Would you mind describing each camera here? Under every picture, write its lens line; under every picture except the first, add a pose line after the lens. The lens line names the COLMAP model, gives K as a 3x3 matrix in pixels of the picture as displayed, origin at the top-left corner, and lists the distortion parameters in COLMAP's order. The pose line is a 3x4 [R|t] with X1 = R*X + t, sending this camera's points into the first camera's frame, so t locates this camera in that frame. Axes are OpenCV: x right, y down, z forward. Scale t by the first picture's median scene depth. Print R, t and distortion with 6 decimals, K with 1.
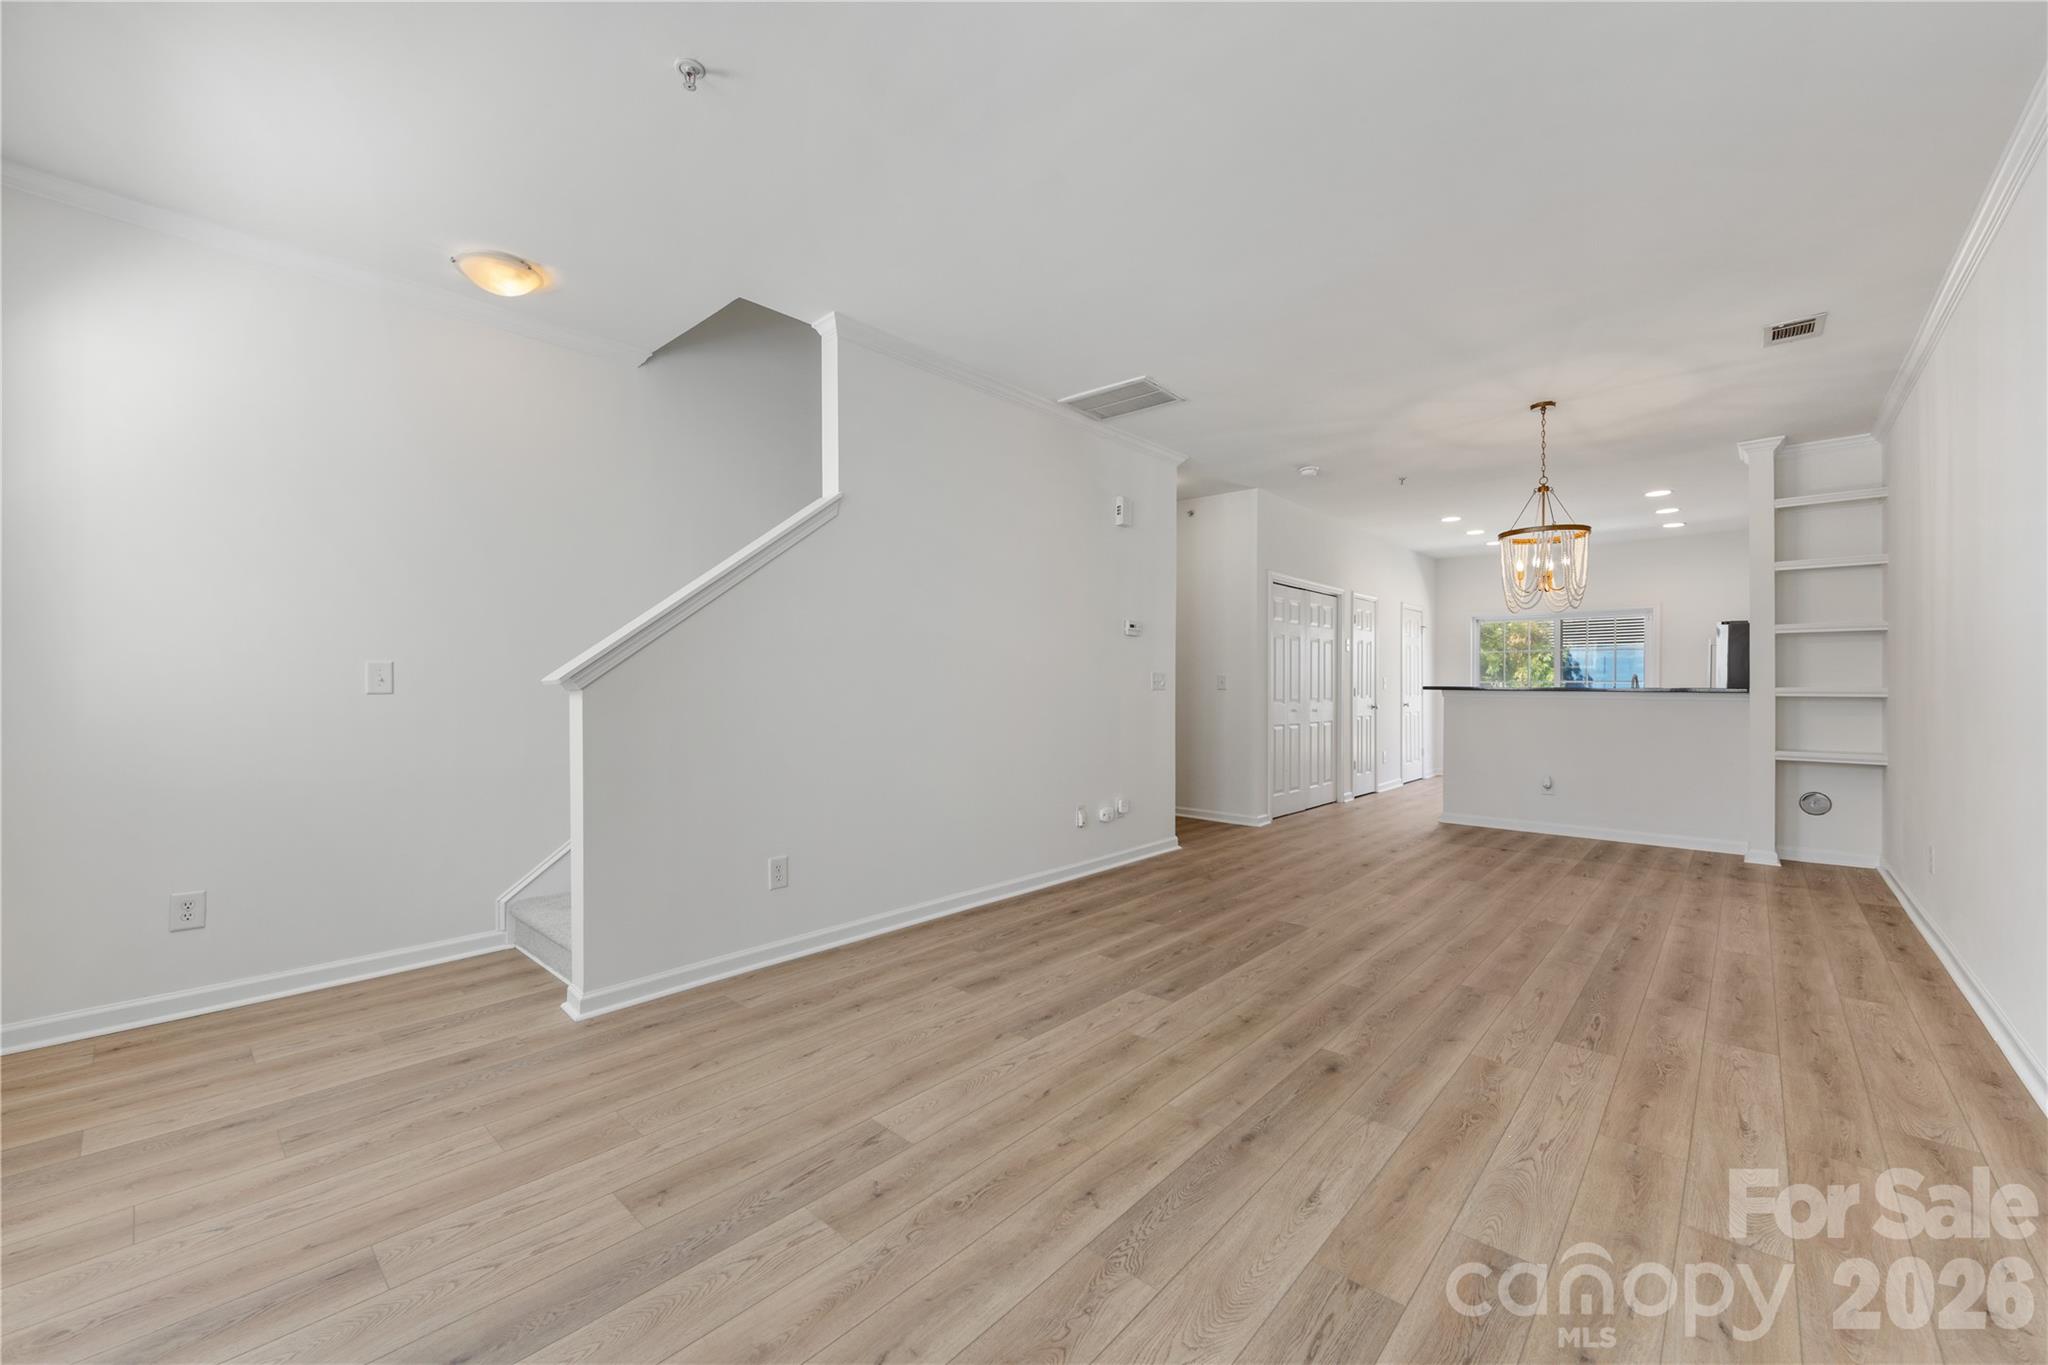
lens RADIAL K [[805.8, 0, 1018.5], [0, 805.8, 684.6], [0, 0, 1]] dist [-0.008247, 0.000033]
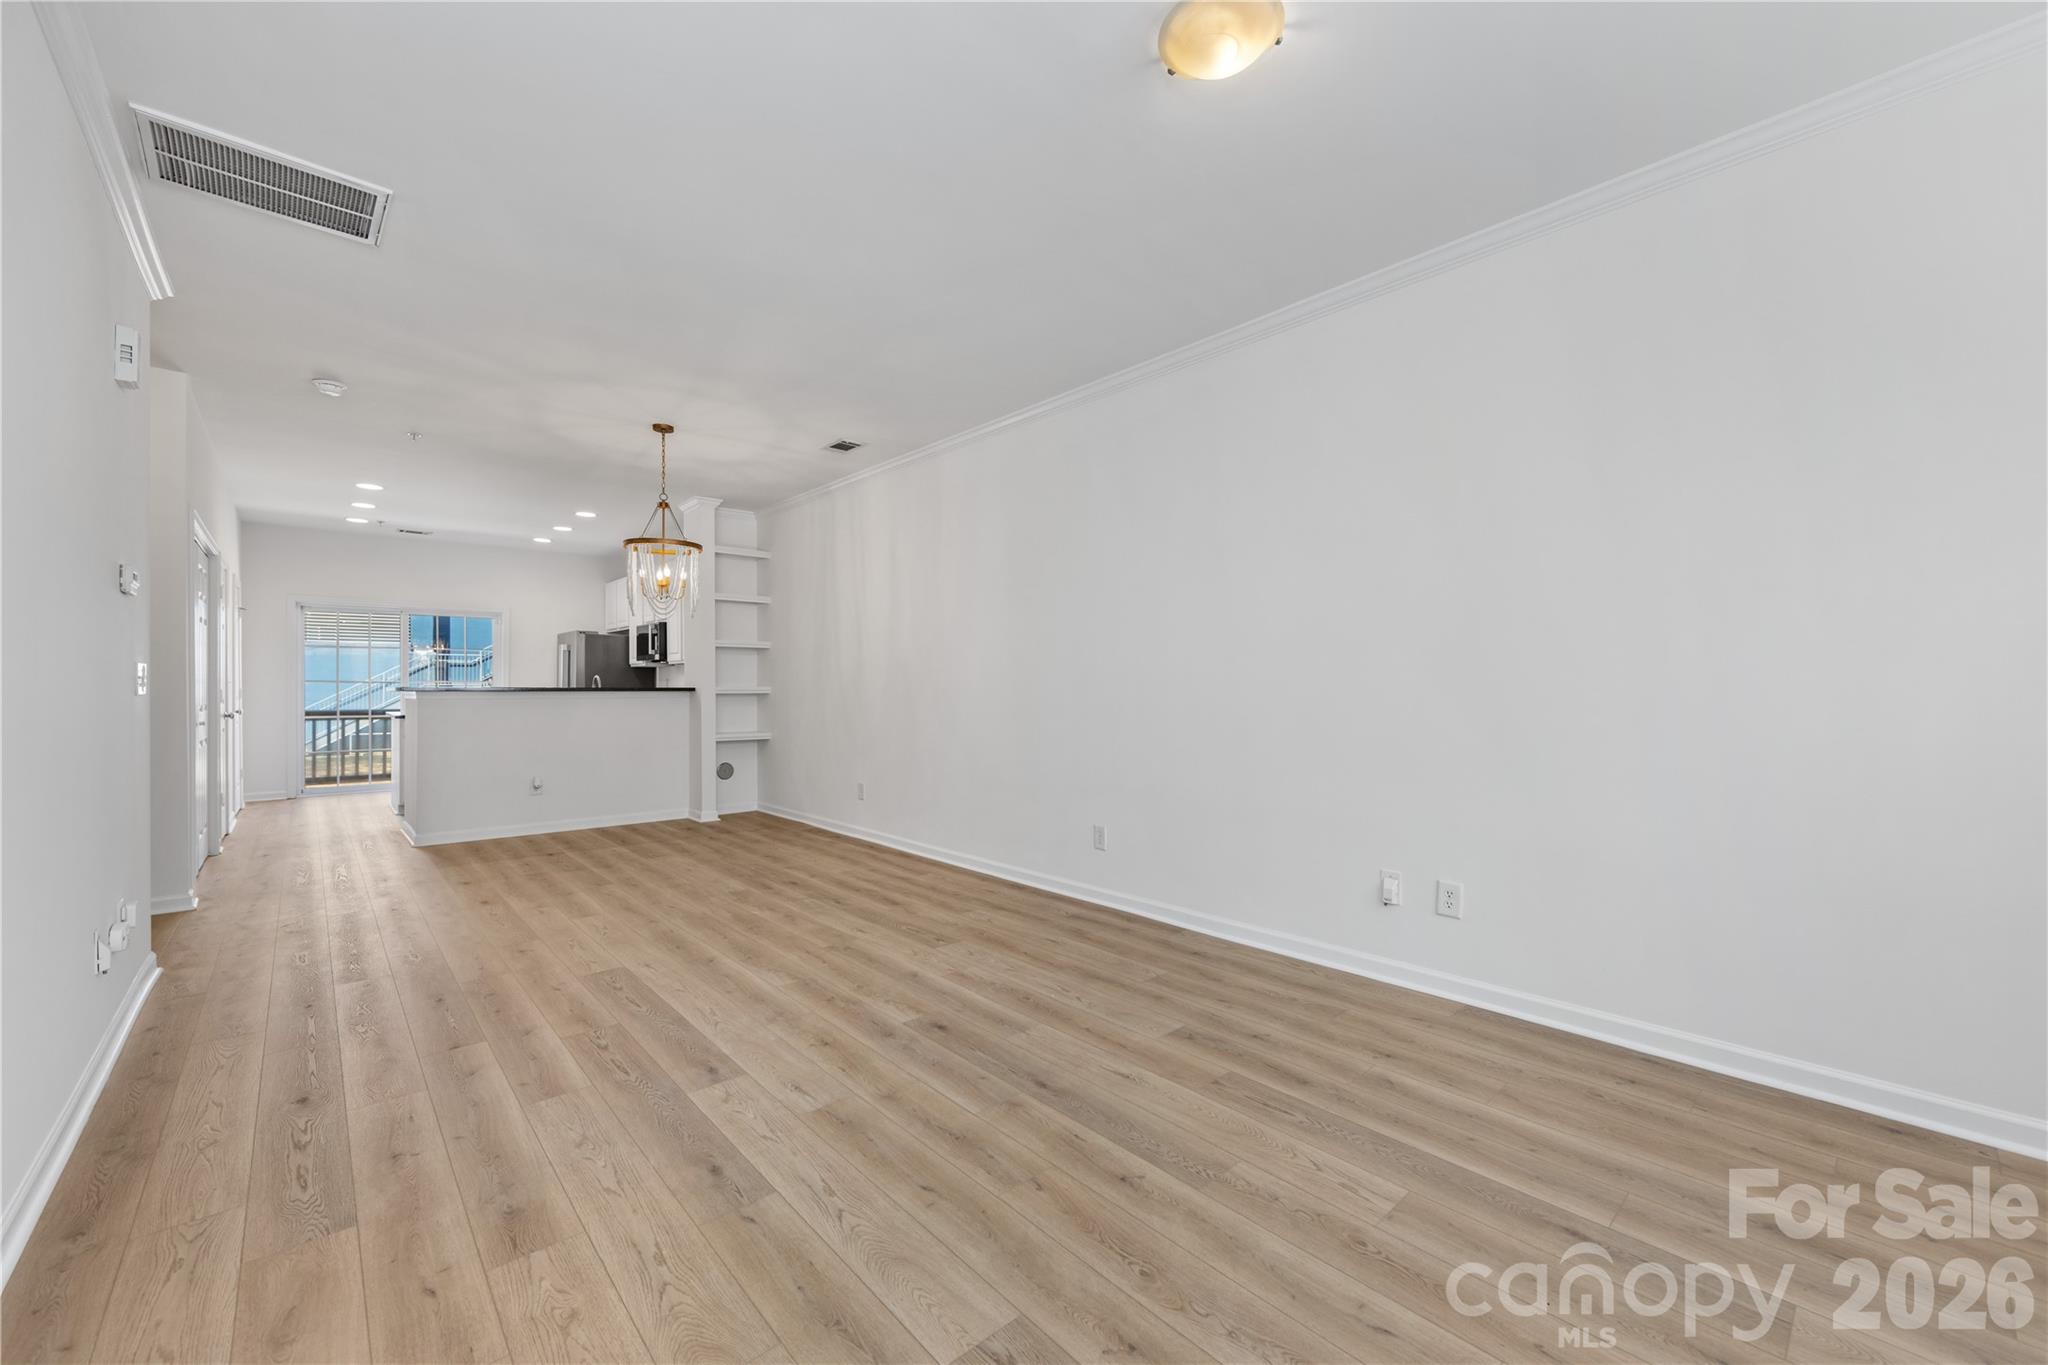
lens RADIAL K [[805.8, 0, 1019.8], [0, 805.8, 683.8], [0, 0, 1]] dist [-0.008247, 0.000033]
pose [[0.097889, -0.001327, 0.995196, -0.584769], [0.002491, 0.999996, 0.001089, -0.002193], [-0.995194, 0.002372, 0.097892, 0.633613]]
